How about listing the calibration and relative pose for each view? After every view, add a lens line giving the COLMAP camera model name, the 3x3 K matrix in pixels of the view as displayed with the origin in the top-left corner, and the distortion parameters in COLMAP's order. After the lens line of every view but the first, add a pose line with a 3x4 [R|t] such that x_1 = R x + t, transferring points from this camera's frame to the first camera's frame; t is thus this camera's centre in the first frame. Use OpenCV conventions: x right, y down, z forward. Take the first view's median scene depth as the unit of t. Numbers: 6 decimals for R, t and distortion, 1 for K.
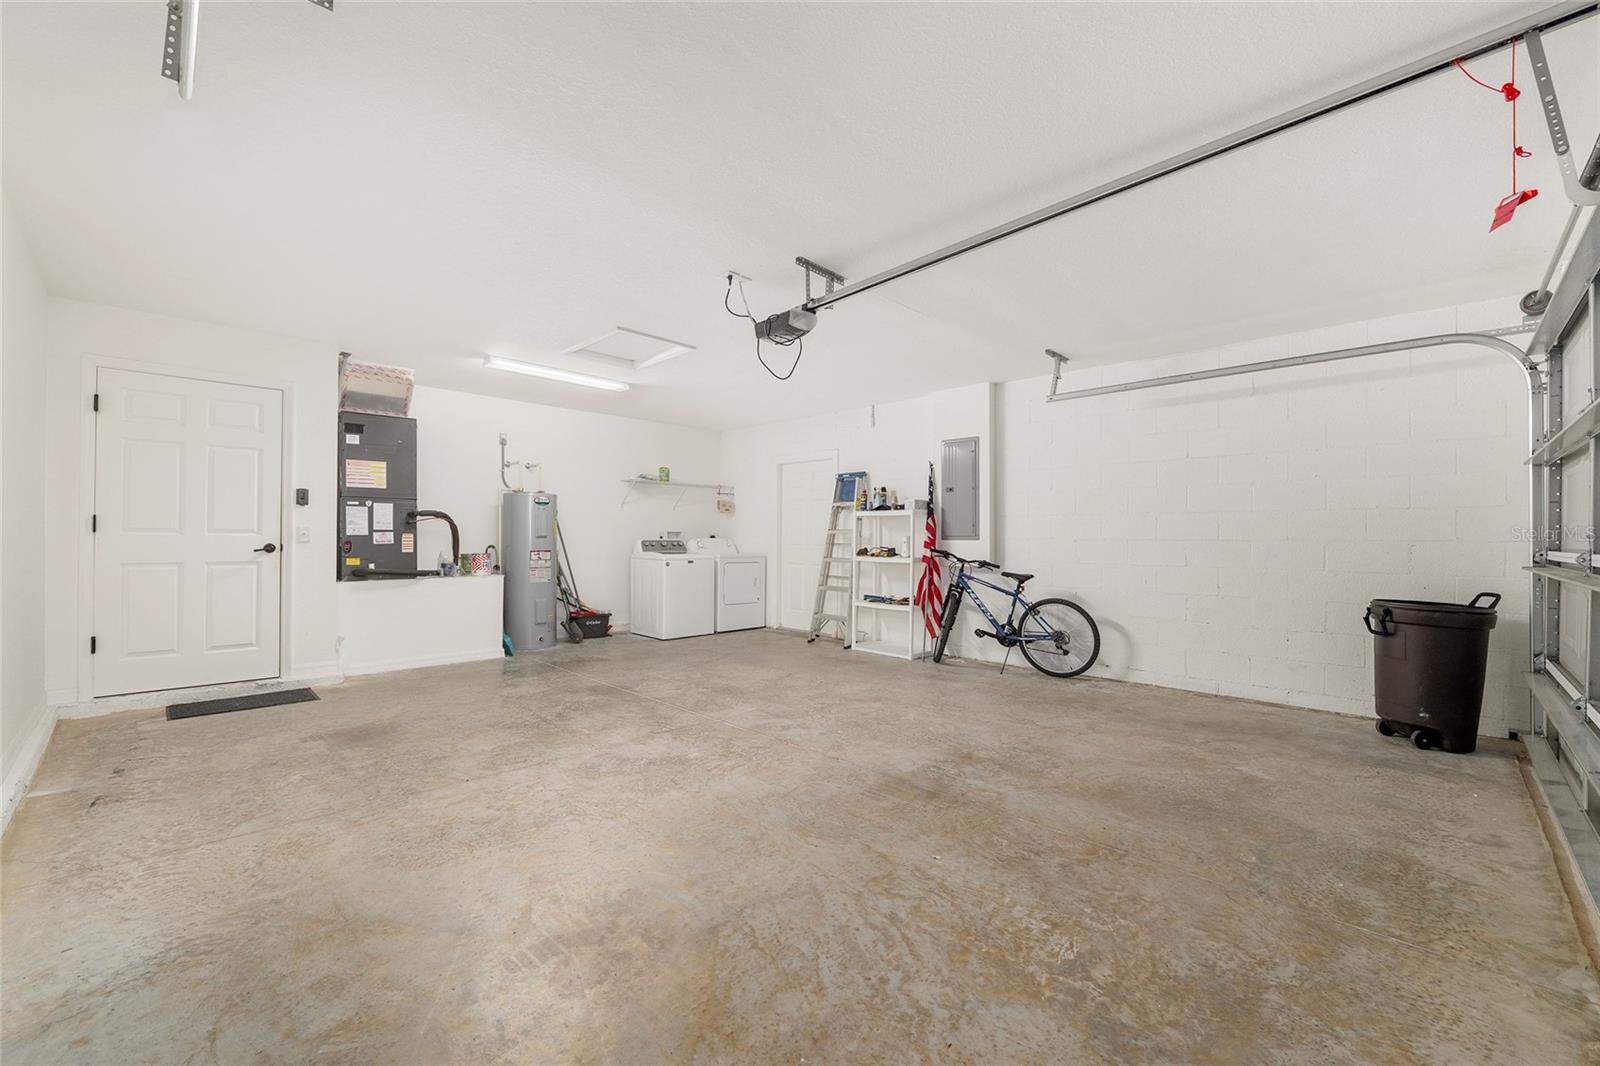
lens RADIAL K [[661.4, 0, 796.0], [0, 661.4, 534.4], [0, 0, 1]] dist [-0.010773, -0.000056]
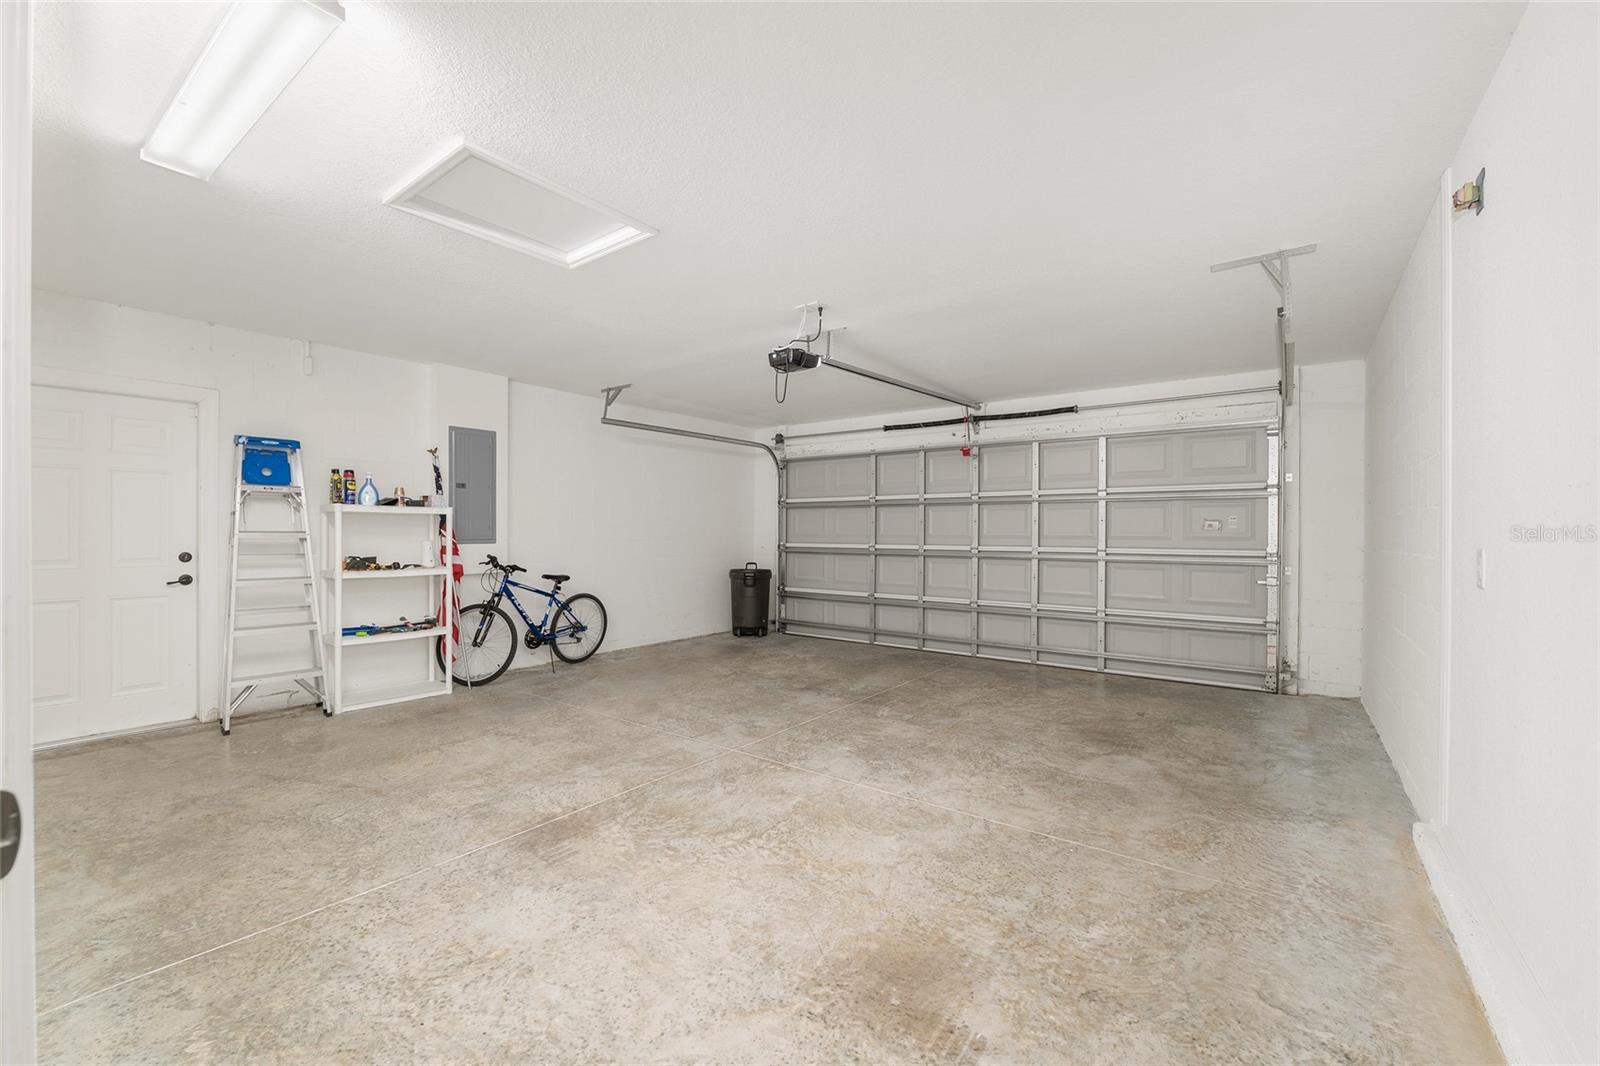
lens RADIAL K [[661.4, 0, 796.0], [0, 661.4, 534.4], [0, 0, 1]] dist [-0.010773, -0.000056]
pose [[-0.154593, -0.009861, 0.987929, -1.017142], [-0.010857, 0.999907, 0.008281, -0.023905], [-0.987919, -0.009446, -0.154686, 1.046064]]
